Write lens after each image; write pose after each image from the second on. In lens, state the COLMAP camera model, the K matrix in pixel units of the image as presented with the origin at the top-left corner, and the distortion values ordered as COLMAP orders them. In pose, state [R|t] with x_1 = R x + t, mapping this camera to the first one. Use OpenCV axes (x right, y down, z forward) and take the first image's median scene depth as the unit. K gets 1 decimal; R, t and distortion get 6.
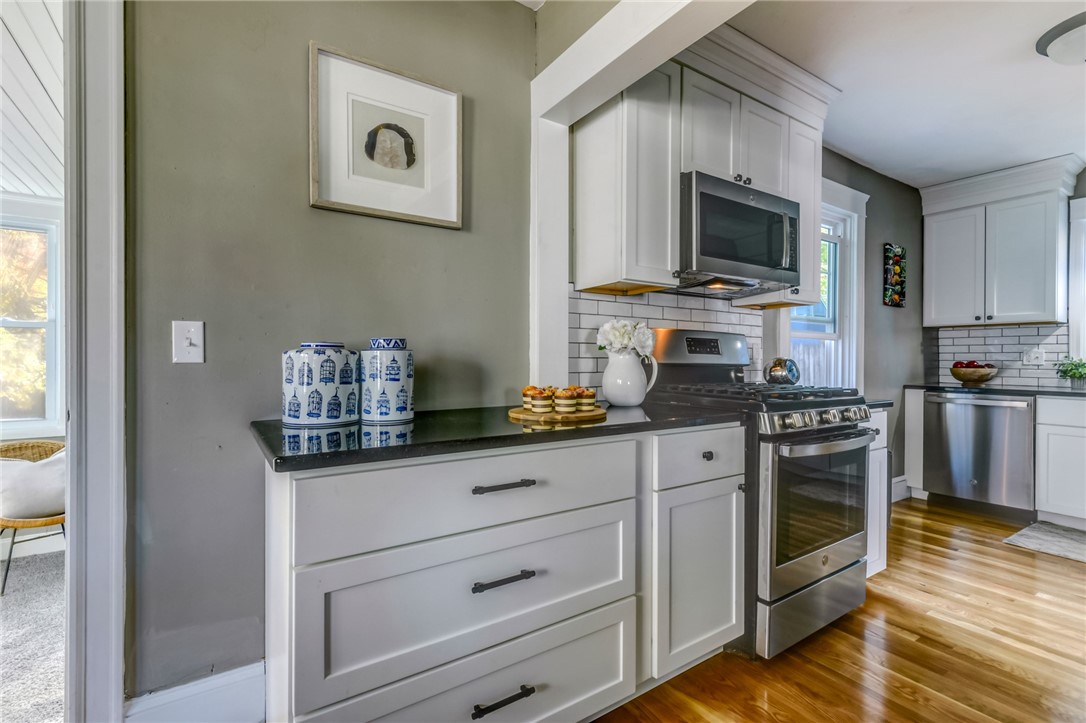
lens RADIAL K [[492.5, 0, 540.0], [0, 492.5, 362.3], [0, 0, 1]] dist [0.014053, -0.005290]
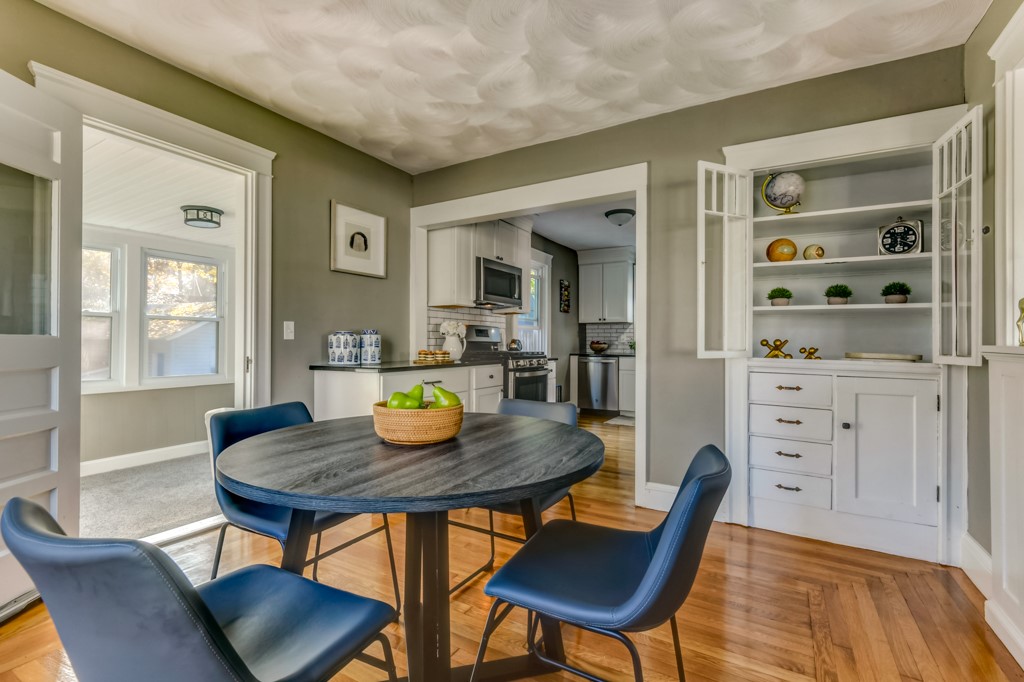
lens RADIAL K [[464.4, 0, 507.7], [0, 464.4, 340.9], [0, 0, 1]] dist [0.014053, -0.005290]
pose [[0.897514, 0.001095, 0.440984, -0.486698], [0.002291, 0.999972, -0.007147, 0.016571], [-0.440980, 0.007425, 0.897486, -0.904915]]
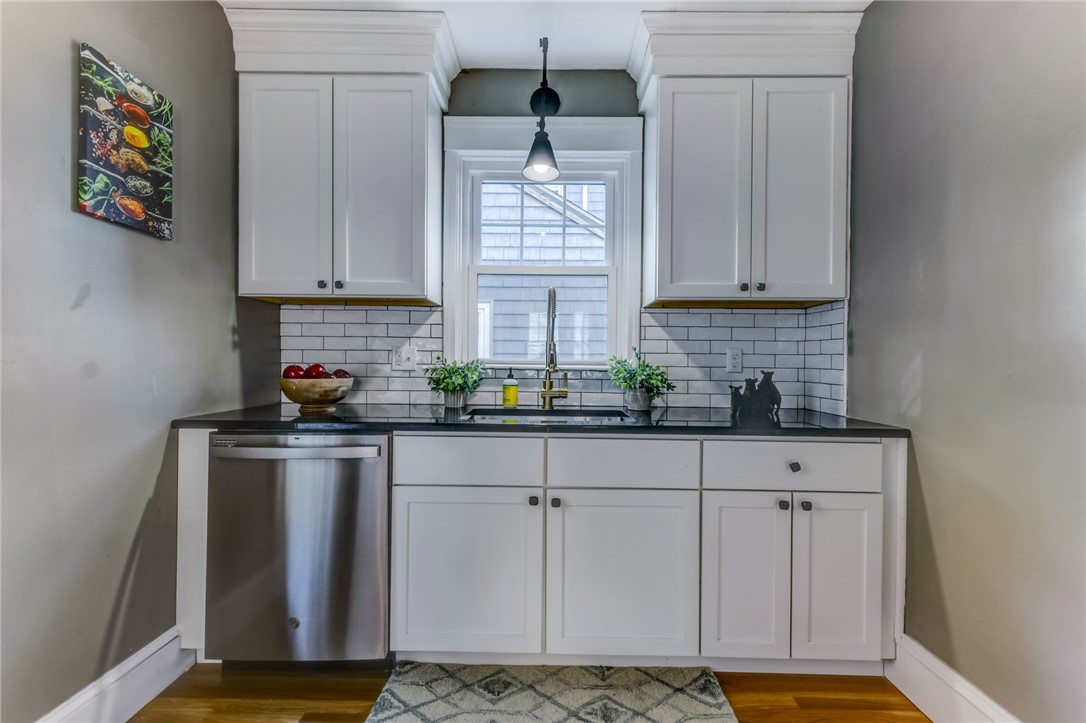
lens RADIAL K [[492.5, 0, 551.8], [0, 492.5, 358.7], [0, 0, 1]] dist [0.014053, -0.005290]
pose [[0.544145, 0.004382, 0.838980, 1.002441], [-0.000154, 0.999987, -0.005123, -0.011562], [-0.838991, 0.002659, 0.544138, 0.884279]]
